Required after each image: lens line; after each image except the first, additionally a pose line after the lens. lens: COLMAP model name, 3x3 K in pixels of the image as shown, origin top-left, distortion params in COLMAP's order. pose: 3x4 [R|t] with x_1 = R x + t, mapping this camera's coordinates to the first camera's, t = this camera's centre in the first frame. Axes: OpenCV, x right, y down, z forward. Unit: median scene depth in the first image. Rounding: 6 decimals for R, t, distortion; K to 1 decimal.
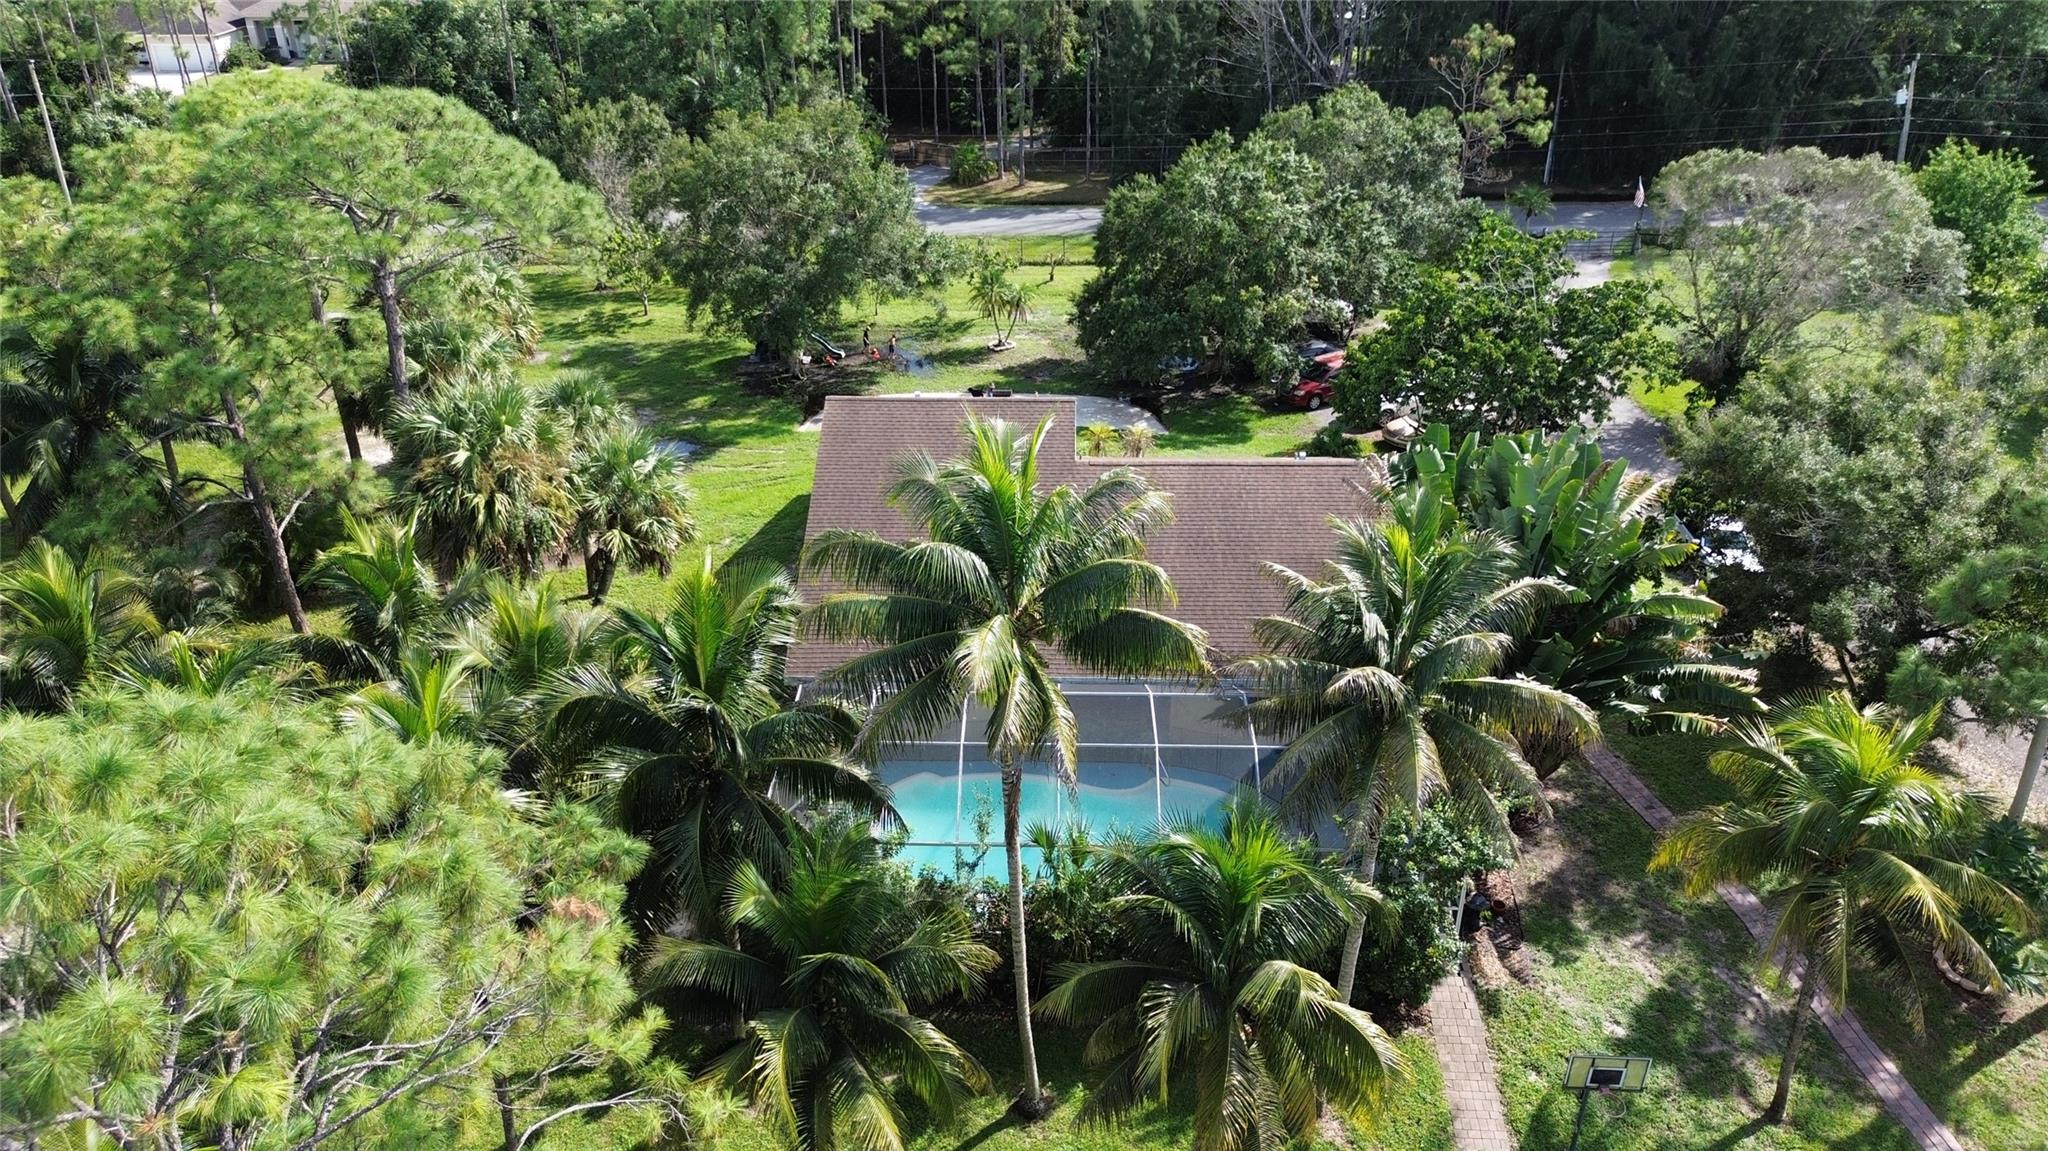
lens RADIAL K [[1473.0, 0, 1034.3], [0, 1473.0, 591.8], [0, 0, 1]] dist [0.073121, -0.080223]
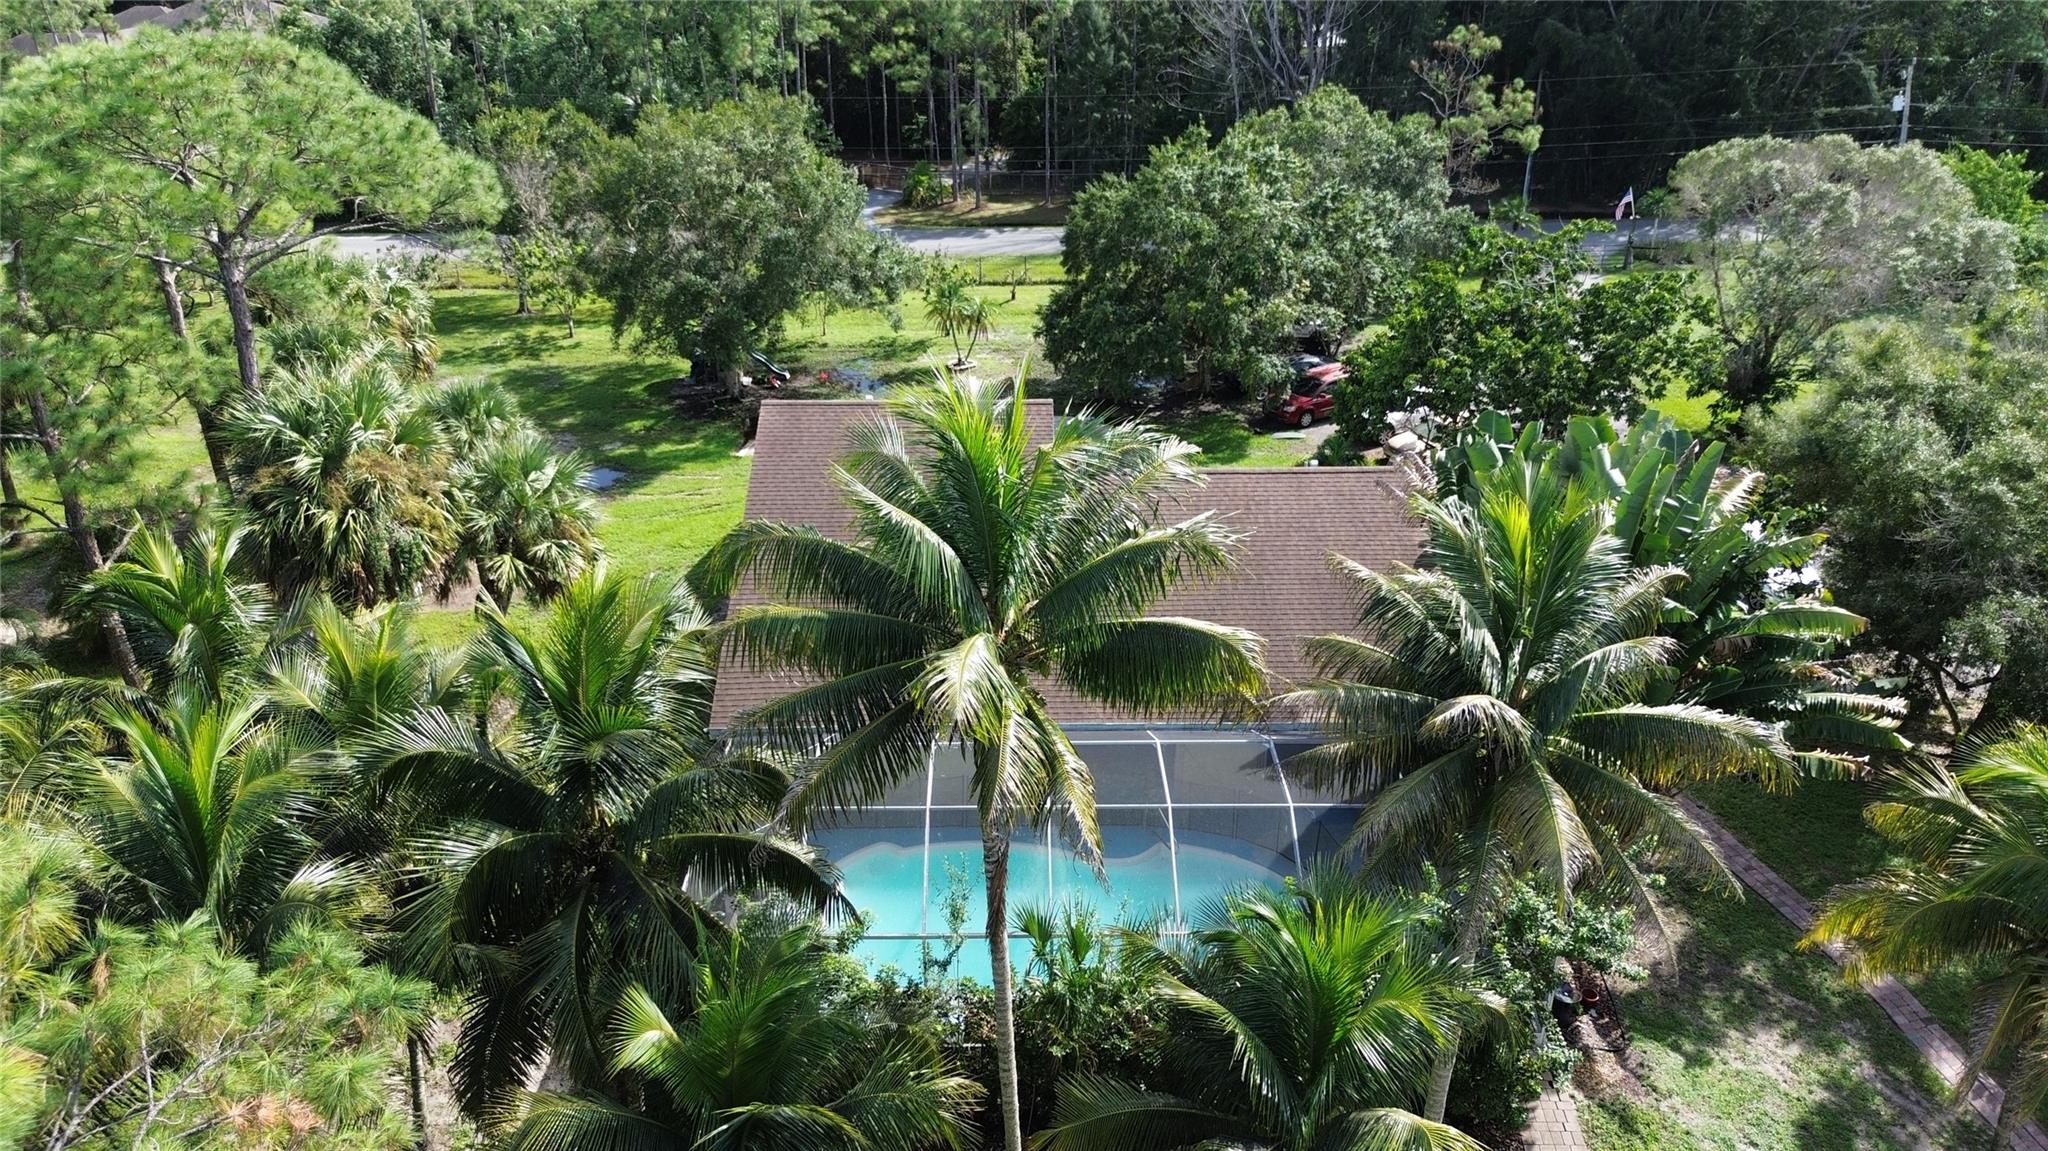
lens RADIAL K [[1473.0, 0, 1018.1], [0, 1473.0, 557.2], [0, 0, 1]] dist [0.073121, -0.080223]
pose [[0.999675, -0.016079, 0.019790, -0.012618], [0.017258, 0.997994, -0.060912, 0.014863], [-0.018771, 0.061234, 0.997947, 0.164873]]
